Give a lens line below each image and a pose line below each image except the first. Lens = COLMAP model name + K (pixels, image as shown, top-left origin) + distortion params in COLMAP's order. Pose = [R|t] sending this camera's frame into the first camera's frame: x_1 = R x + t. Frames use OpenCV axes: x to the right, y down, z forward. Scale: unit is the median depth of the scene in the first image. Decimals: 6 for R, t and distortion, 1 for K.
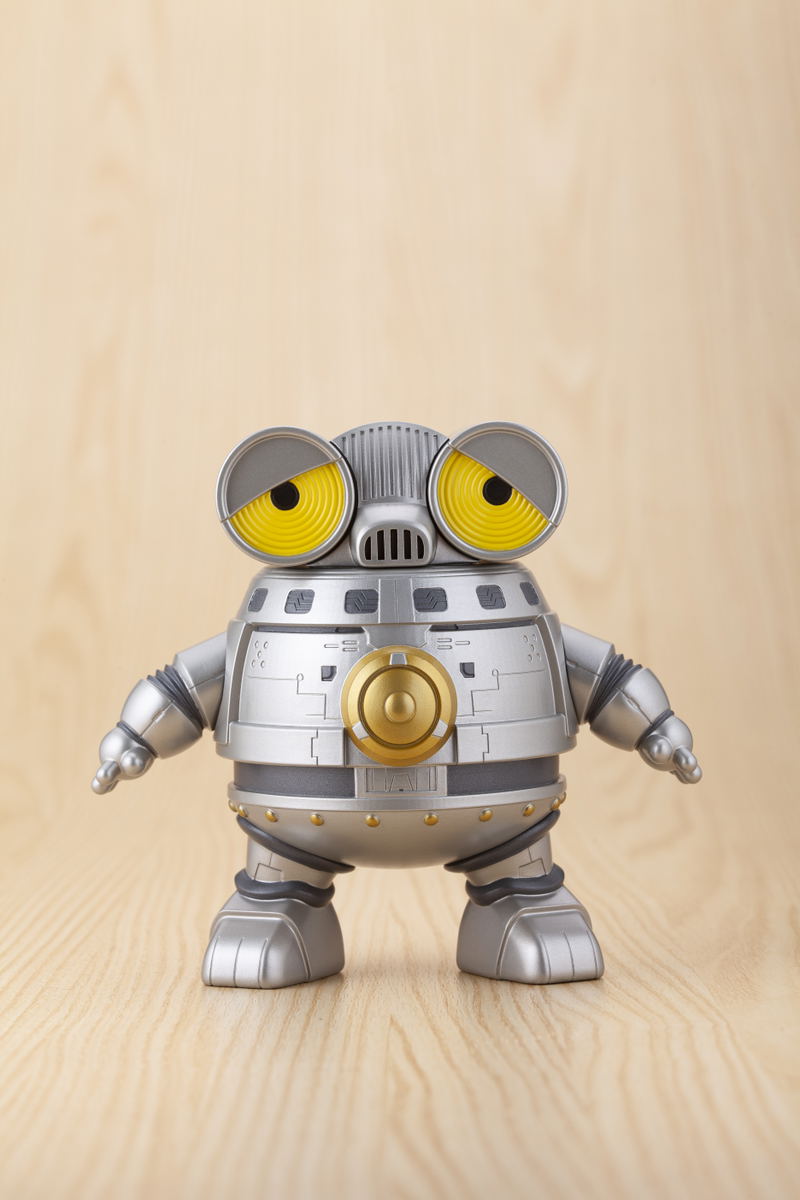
lens RADIAL K [[3585.2, 0, 400.0], [0, 3585.2, 600.0], [0, 0, 1]] dist [0.072947, 0.807060]
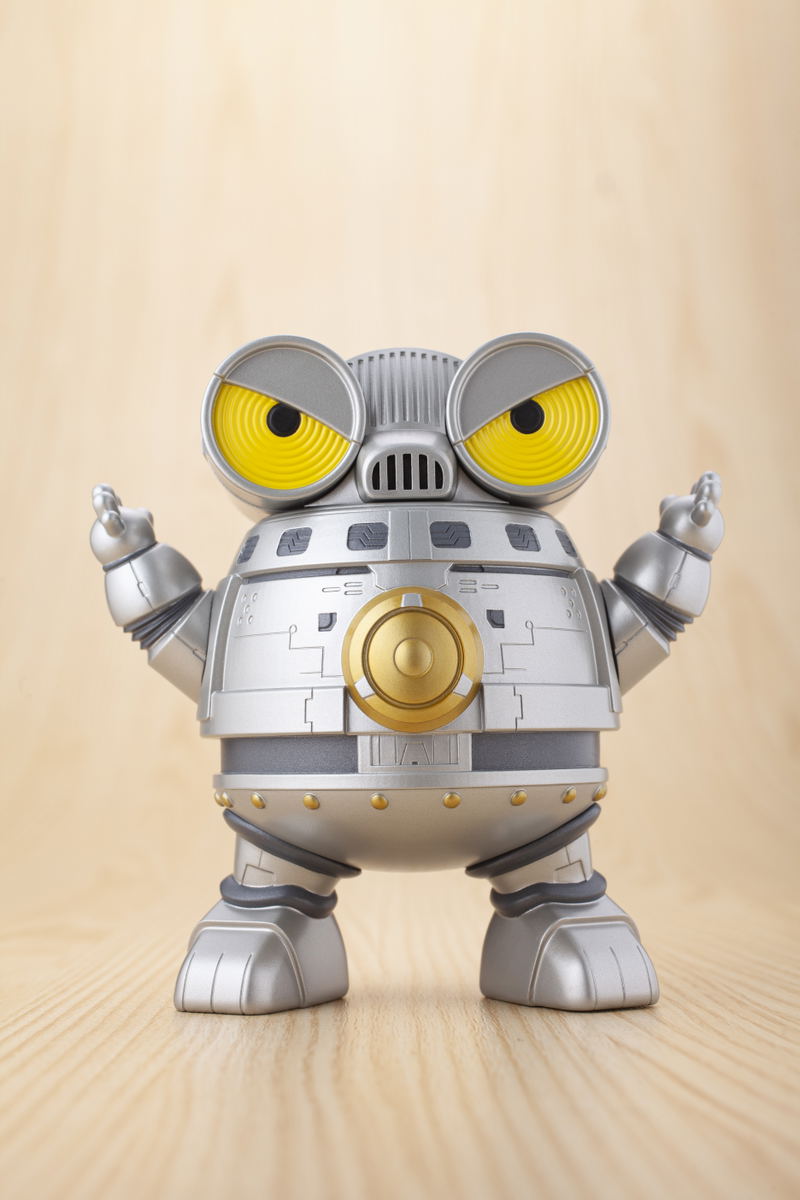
lens RADIAL K [[1777.5, 0, 400.0], [0, 1777.5, 600.0], [0, 0, 1]] dist [0.011285, 0.009702]
pose [[0.999937, 0.001163, -0.011123, 0.001318], [-0.002691, 0.990380, -0.138347, 0.071054], [0.010855, 0.138369, 0.990321, 0.589171]]
